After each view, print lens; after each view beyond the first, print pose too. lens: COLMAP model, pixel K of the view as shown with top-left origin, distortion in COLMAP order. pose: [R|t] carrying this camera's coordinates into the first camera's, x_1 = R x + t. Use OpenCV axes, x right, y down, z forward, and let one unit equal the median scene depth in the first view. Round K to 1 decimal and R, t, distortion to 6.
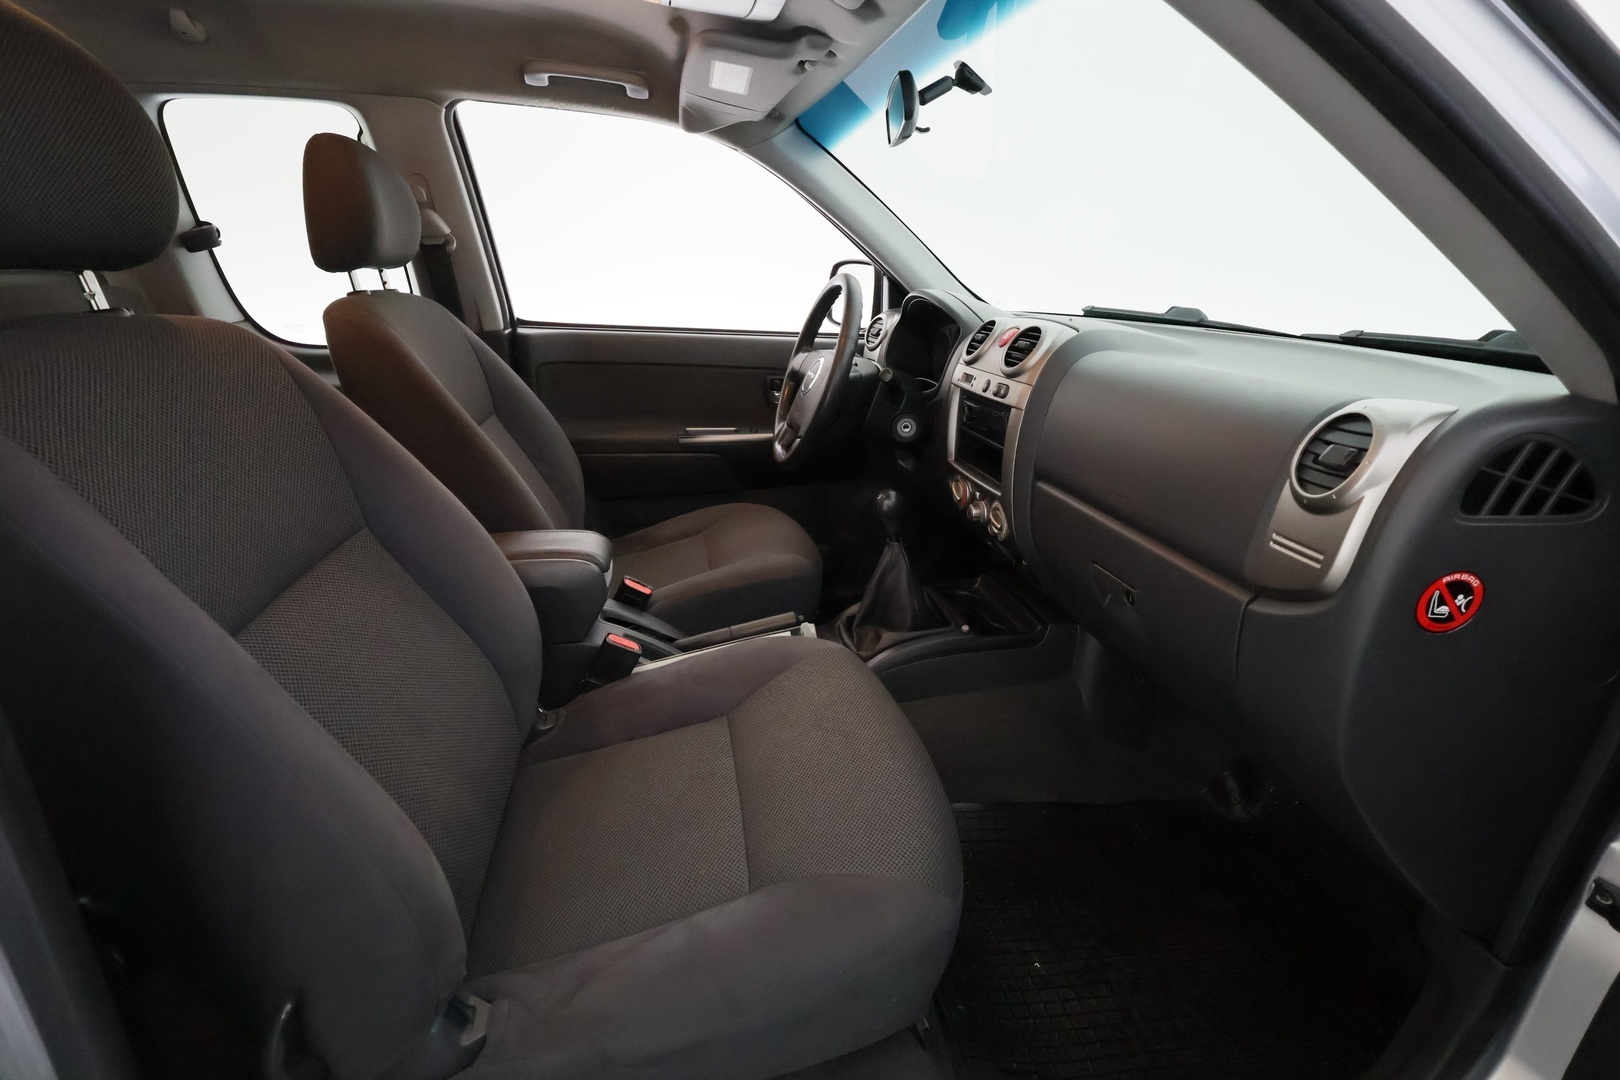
lens RADIAL K [[815.4, 0, 810.0], [0, 815.4, 540.0], [0, 0, 1]] dist [0.026182, -0.000590]
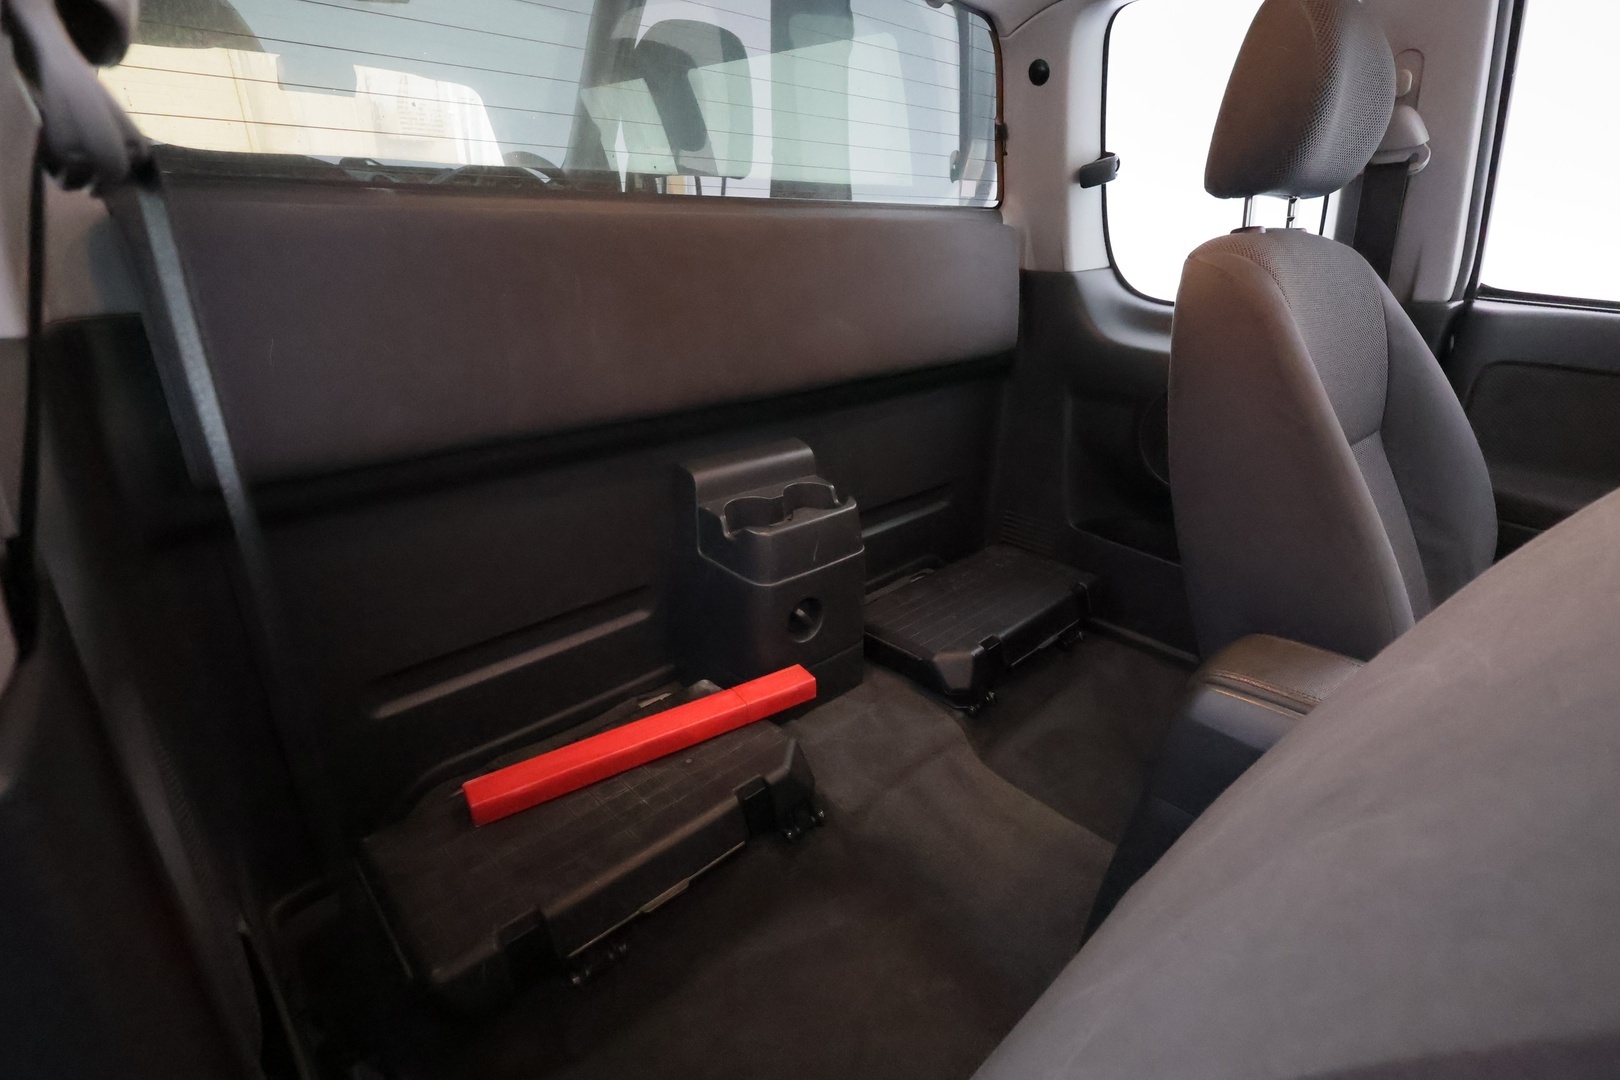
lens RADIAL K [[815.4, 0, 810.0], [0, 815.4, 540.0], [0, 0, 1]] dist [0.026182, -0.000590]
pose [[0.585761, 0.315951, -0.746364, -0.136704], [-0.284019, 0.942512, 0.176080, -0.059612], [0.759089, 0.108841, 0.641823, 0.252543]]
